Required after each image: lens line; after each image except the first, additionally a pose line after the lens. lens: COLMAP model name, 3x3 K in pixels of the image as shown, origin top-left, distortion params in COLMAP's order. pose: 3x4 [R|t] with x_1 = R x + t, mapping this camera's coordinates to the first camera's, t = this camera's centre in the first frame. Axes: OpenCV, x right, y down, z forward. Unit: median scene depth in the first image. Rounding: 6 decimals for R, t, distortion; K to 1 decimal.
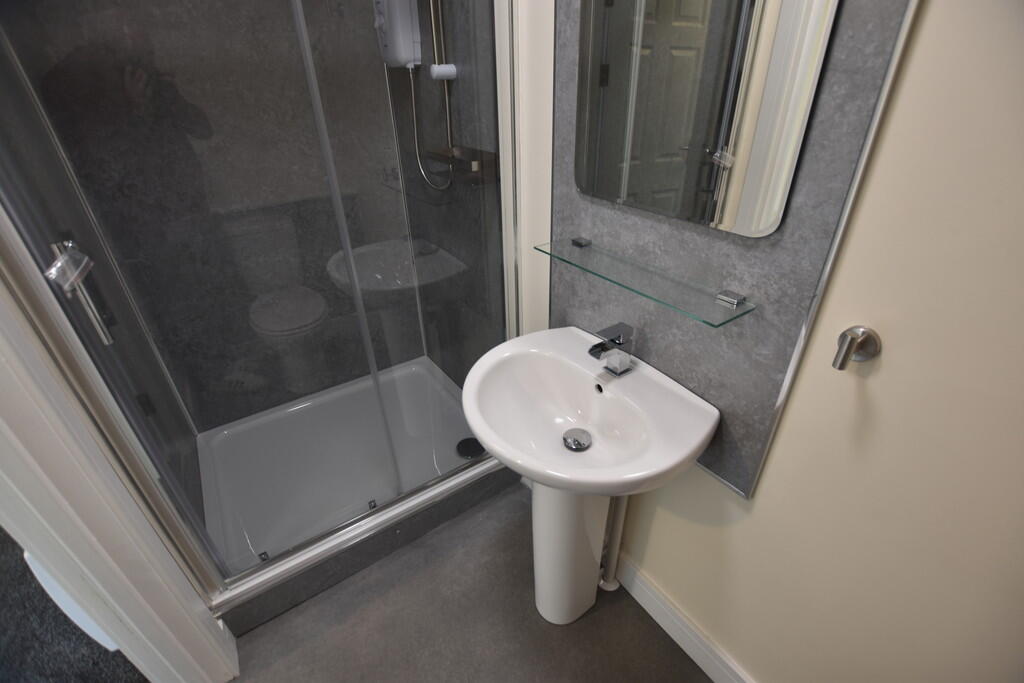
lens RADIAL K [[445.8, 0, 515.0], [0, 445.8, 342.7], [0, 0, 1]] dist [-0.026971, -0.001009]
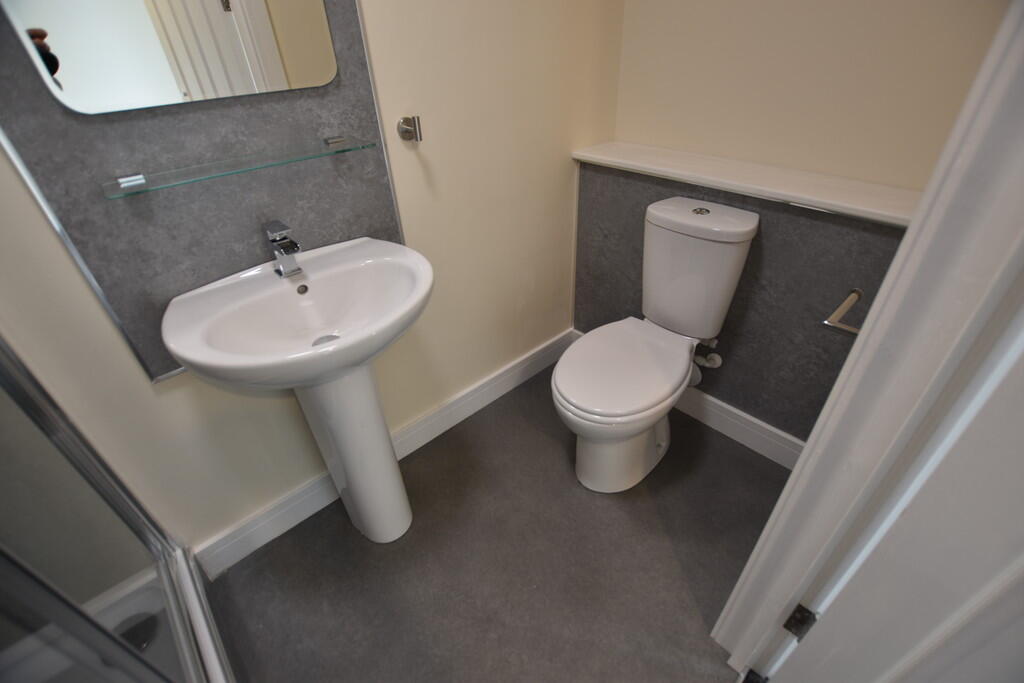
lens RADIAL K [[445.8, 0, 516.6], [0, 445.8, 345.4], [0, 0, 1]] dist [-0.026971, -0.001009]
pose [[-0.127040, -0.548845, 0.826214, -0.856214], [0.539921, 0.660485, 0.521772, -0.079827], [-0.832074, 0.512376, 0.212425, 0.520276]]
